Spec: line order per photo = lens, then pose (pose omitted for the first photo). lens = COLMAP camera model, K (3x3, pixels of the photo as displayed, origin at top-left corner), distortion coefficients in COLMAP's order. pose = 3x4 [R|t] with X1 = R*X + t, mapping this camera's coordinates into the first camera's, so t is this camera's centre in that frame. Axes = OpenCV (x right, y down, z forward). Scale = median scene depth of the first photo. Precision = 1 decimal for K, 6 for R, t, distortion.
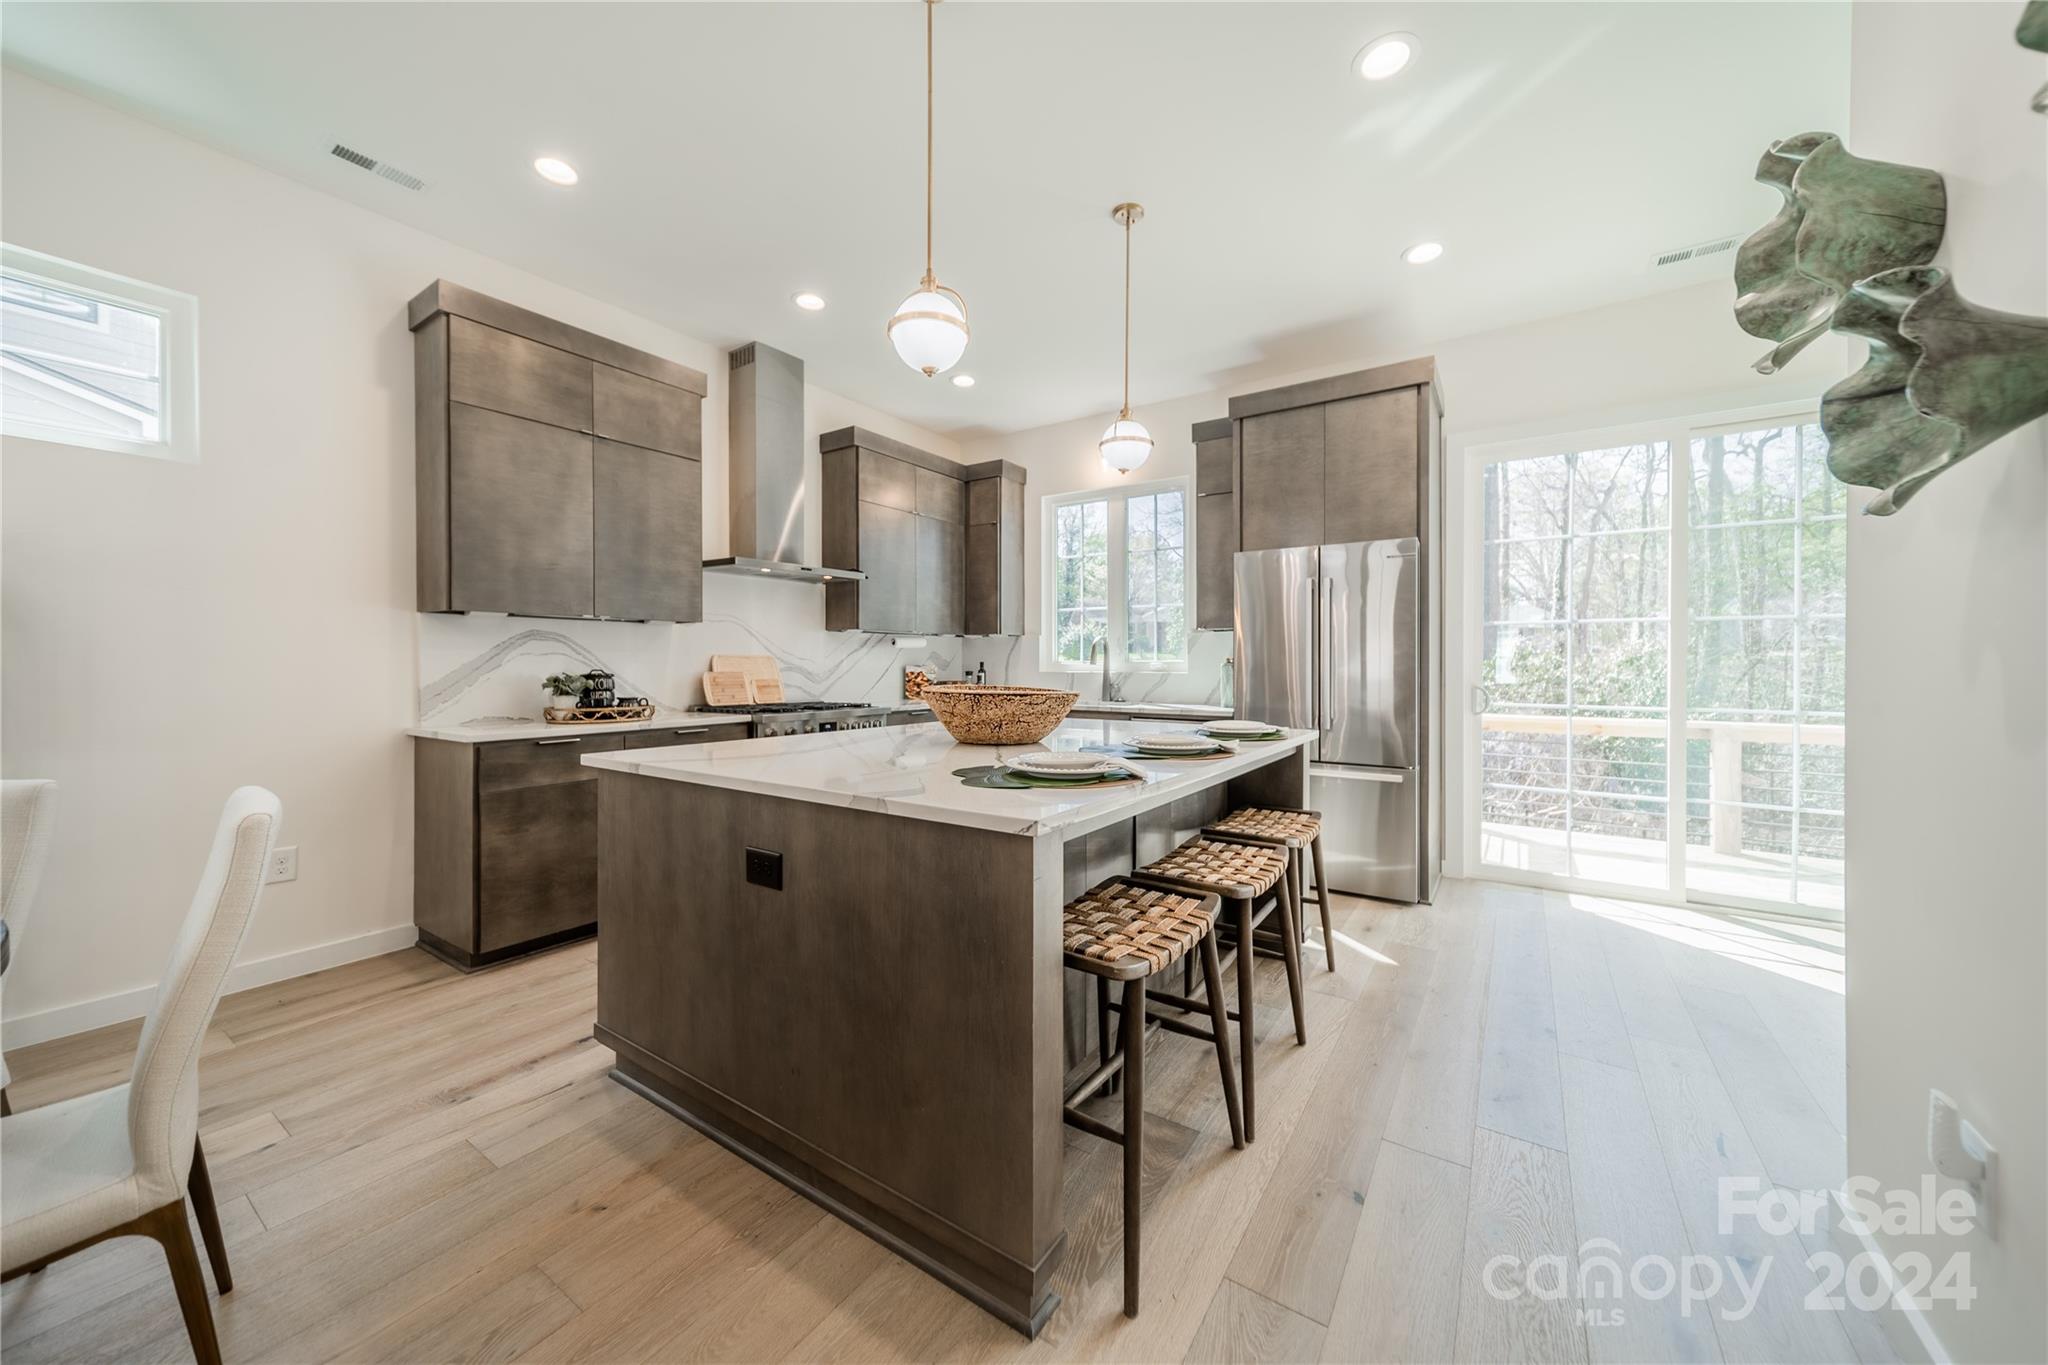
lens RADIAL K [[731.1, 0, 1024.2], [0, 731.1, 665.1], [0, 0, 1]] dist [0.006727, 0.000002]
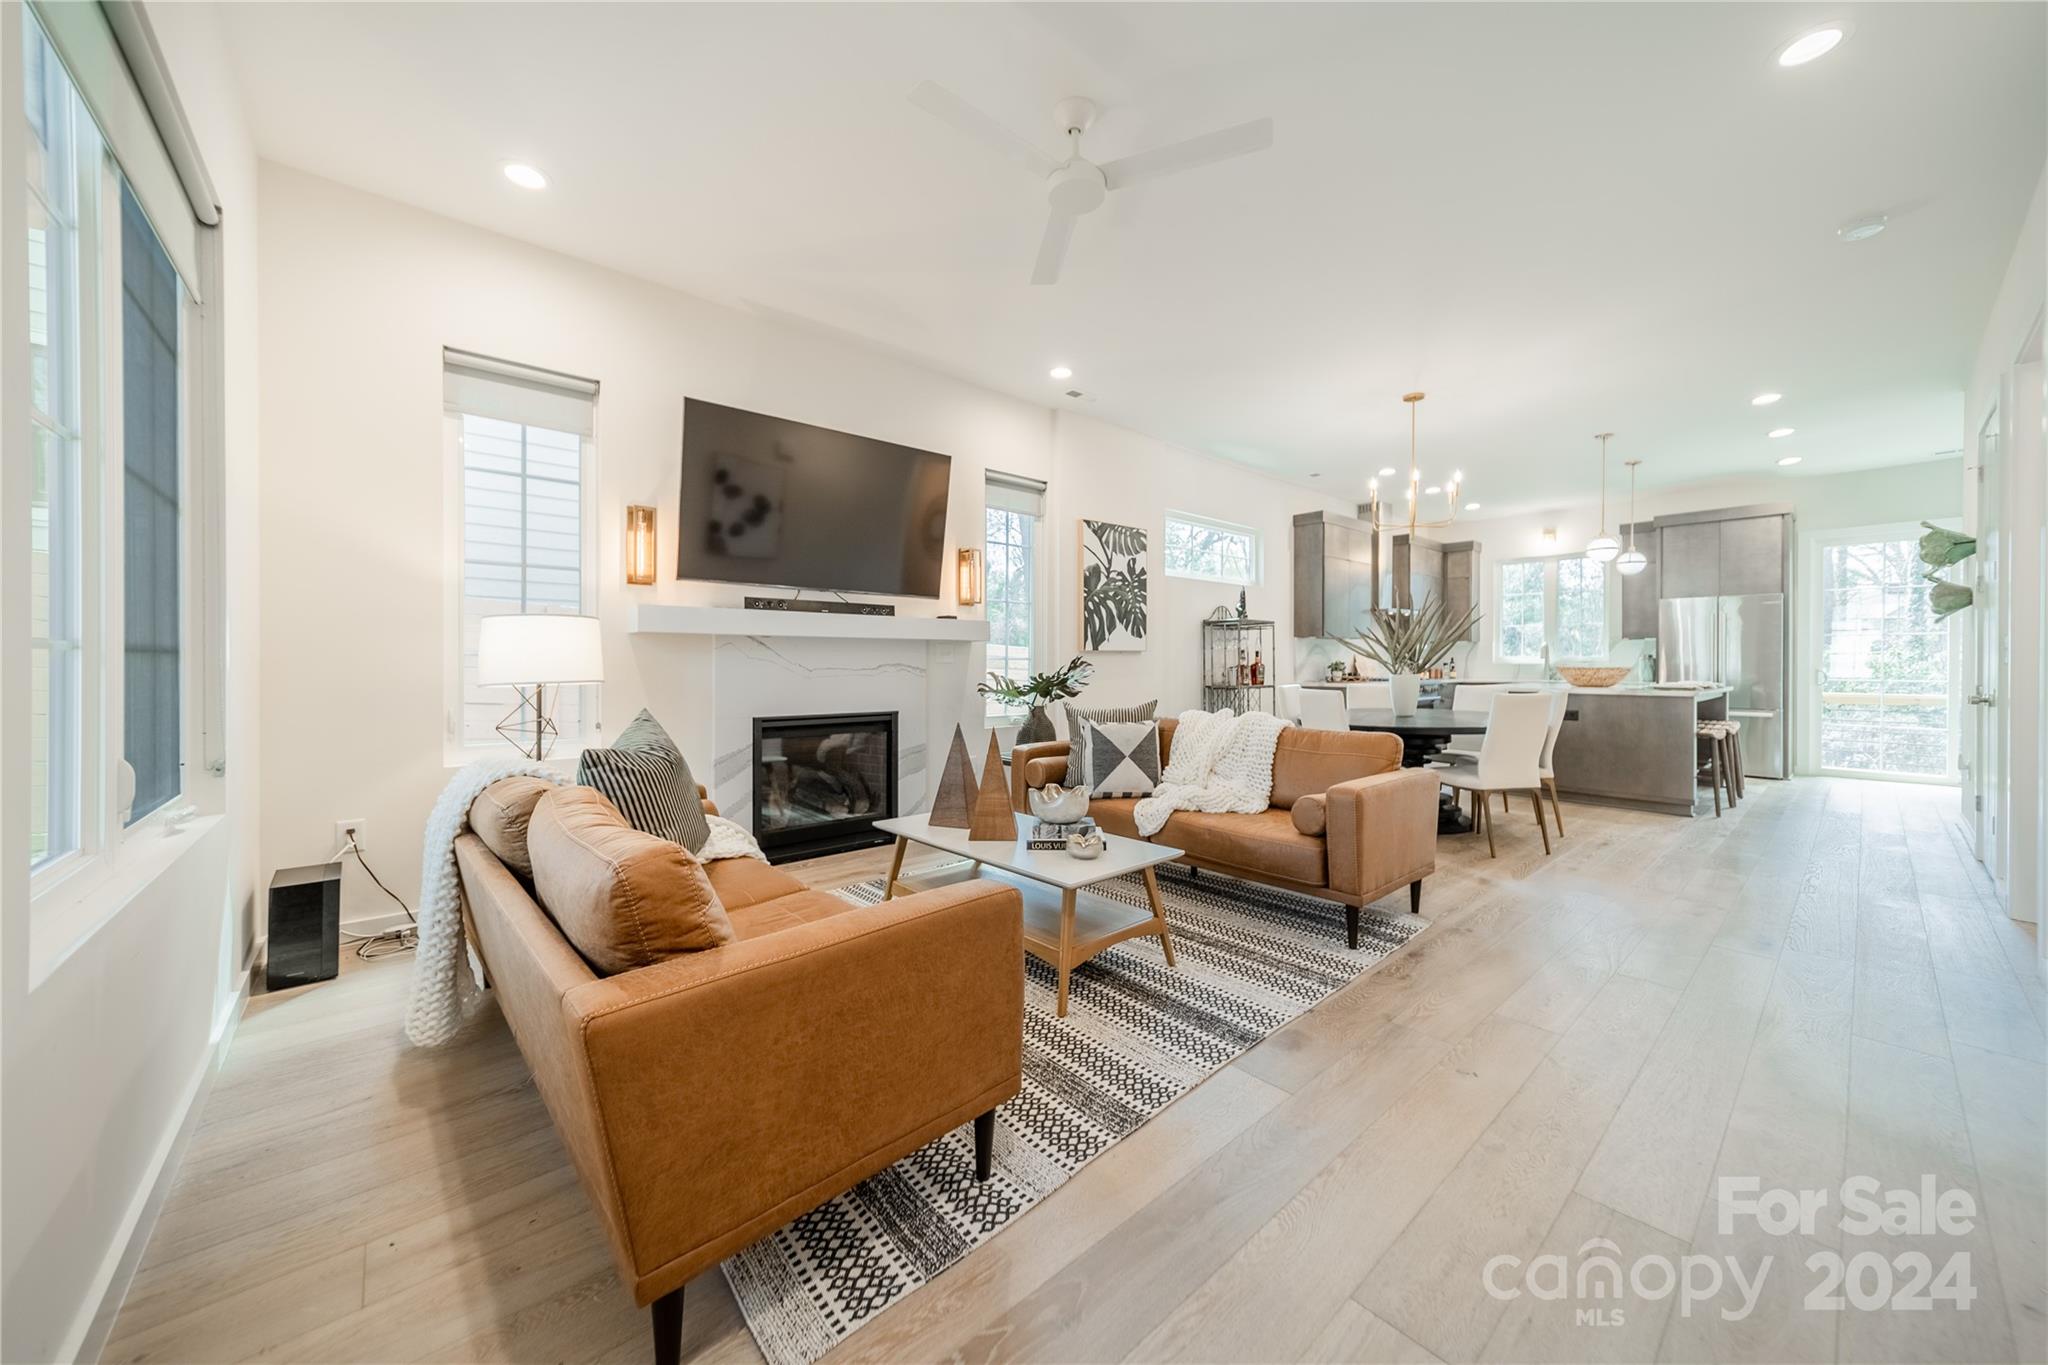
lens RADIAL K [[731.1, 0, 1024.2], [0, 731.1, 665.1], [0, 0, 1]] dist [0.006727, 0.000002]
pose [[0.966567, 0.000407, -0.256414, -0.815982], [0.000057, 0.999998, 0.001800, 0.014316], [0.256414, -0.001755, 0.966565, -1.259625]]
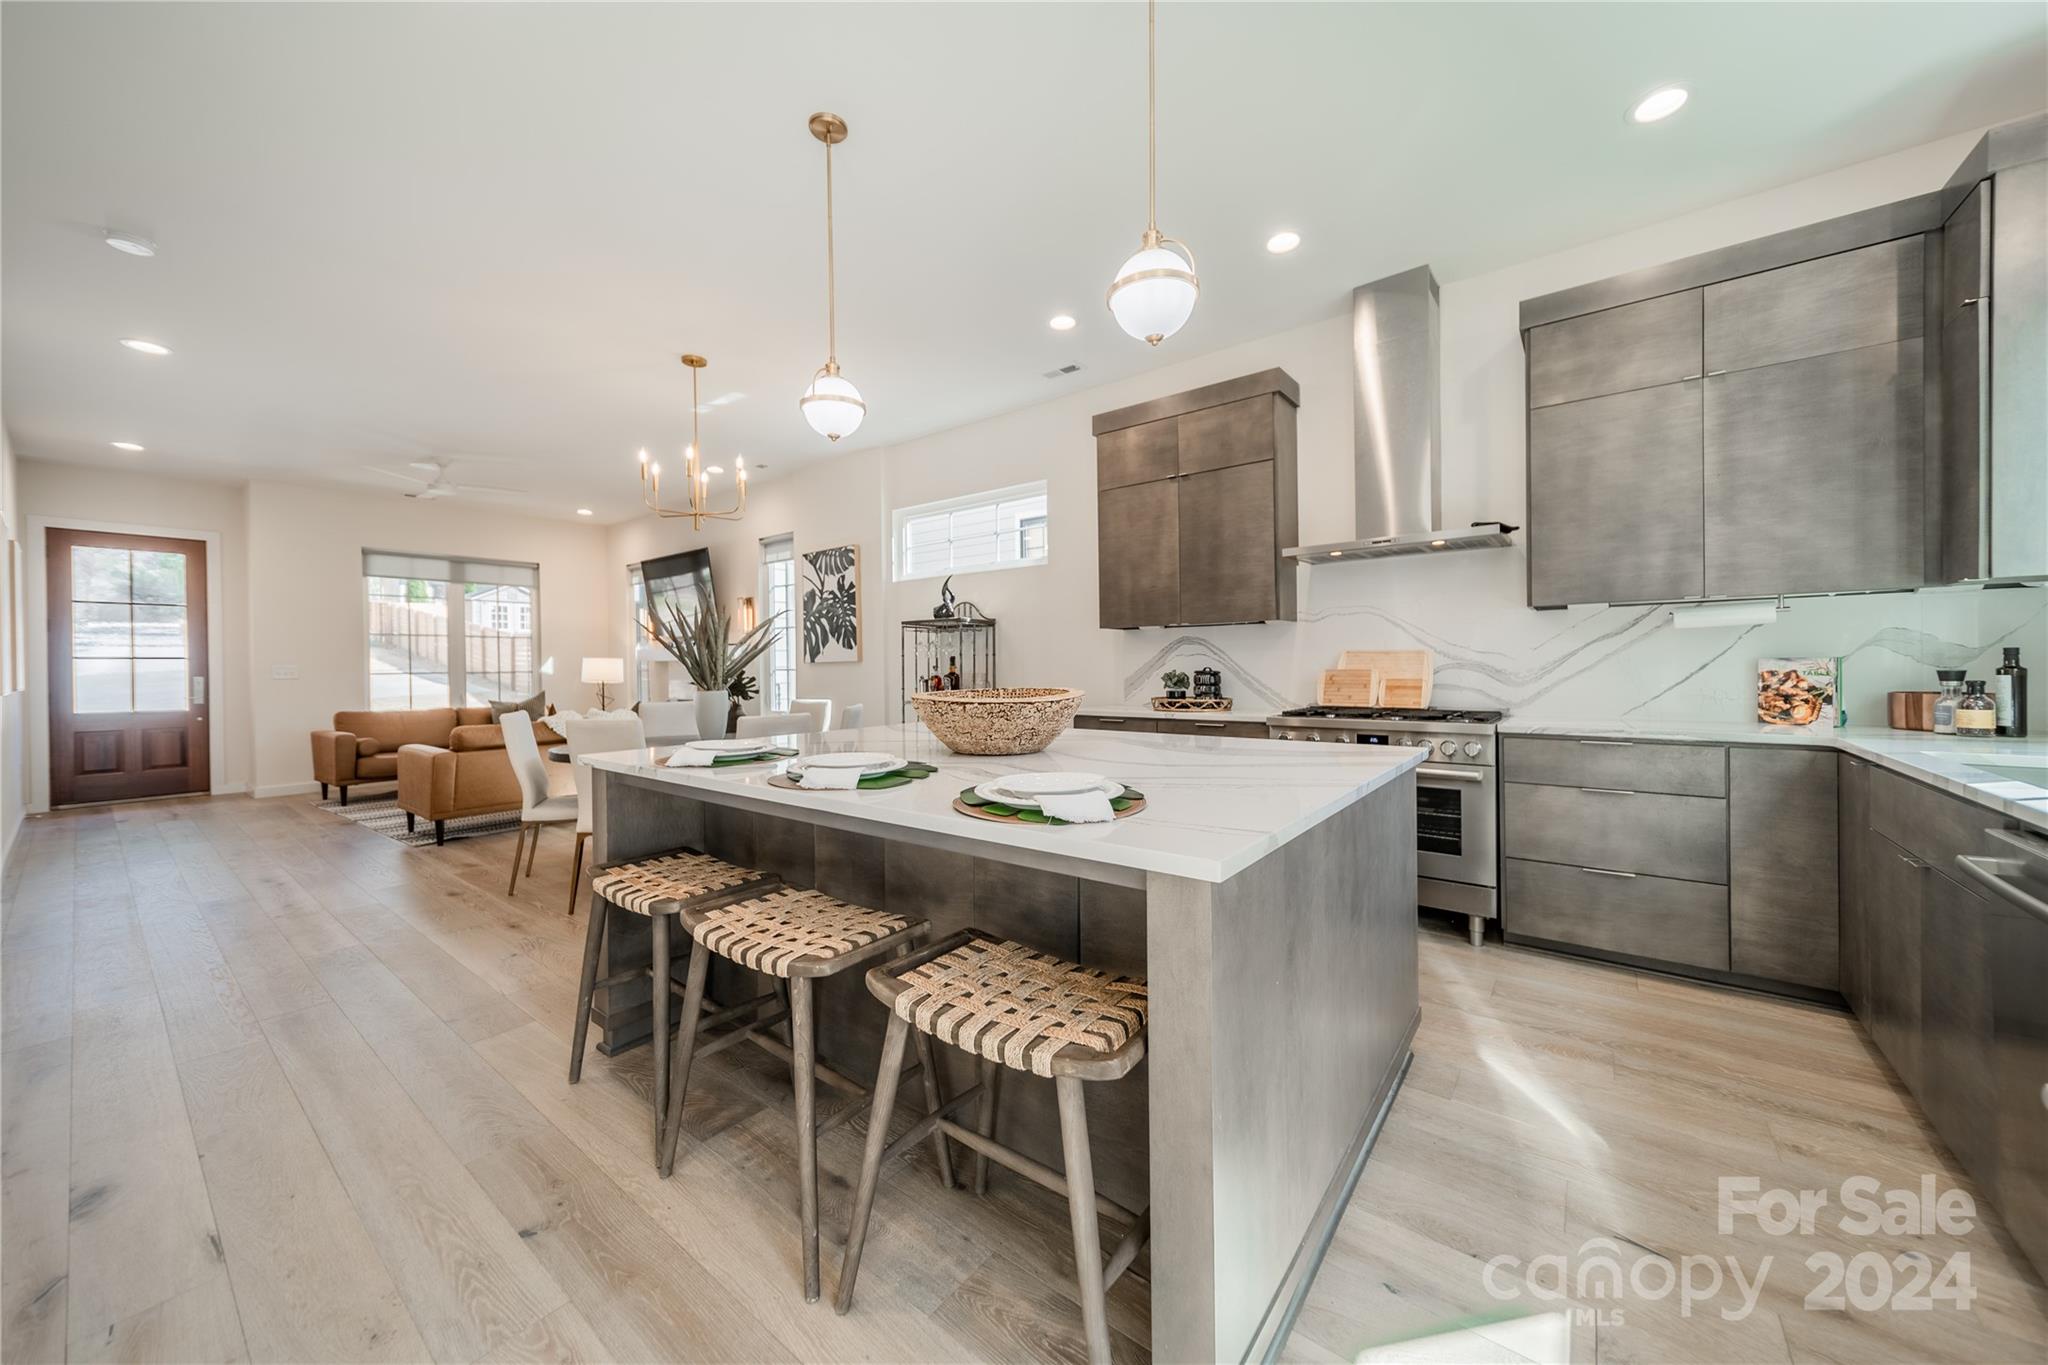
lens RADIAL K [[727.1, 0, 1027.8], [0, 727.1, 669.0], [0, 0, 1]] dist [0.006782, -0.000003]
pose [[-0.062863, 0.006002, -0.998004, 0.534081], [0.010180, 0.999934, 0.005373, -0.000271], [0.997970, -0.009822, -0.062920, 0.675809]]
